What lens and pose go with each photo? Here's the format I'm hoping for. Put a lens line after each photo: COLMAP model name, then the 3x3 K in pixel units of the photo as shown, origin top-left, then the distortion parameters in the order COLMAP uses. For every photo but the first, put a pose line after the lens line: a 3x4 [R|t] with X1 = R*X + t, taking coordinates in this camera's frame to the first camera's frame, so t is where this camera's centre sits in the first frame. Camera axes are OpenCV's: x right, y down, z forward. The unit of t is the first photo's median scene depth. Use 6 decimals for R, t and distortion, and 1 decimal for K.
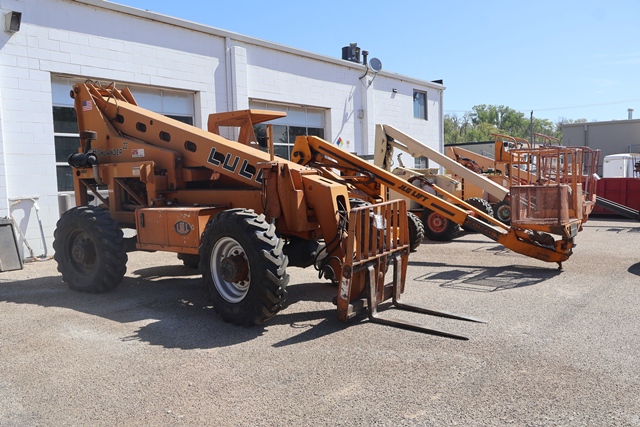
lens RADIAL K [[528.9, 0, 320.0], [0, 528.9, 213.5], [0, 0, 1]] dist [0.003750, 0.005190]
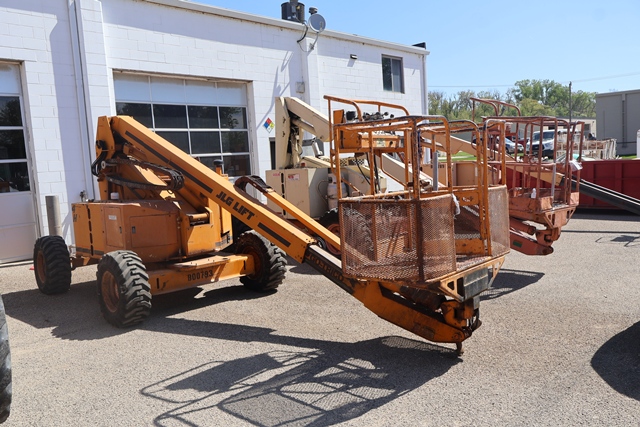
lens RADIAL K [[528.9, 0, 320.0], [0, 528.9, 213.5], [0, 0, 1]] dist [0.003750, 0.005190]
pose [[0.996420, -0.024164, -0.081015, 0.164736], [0.026493, 0.999263, 0.027793, -0.022488], [0.080283, -0.029840, 0.996325, 0.216602]]
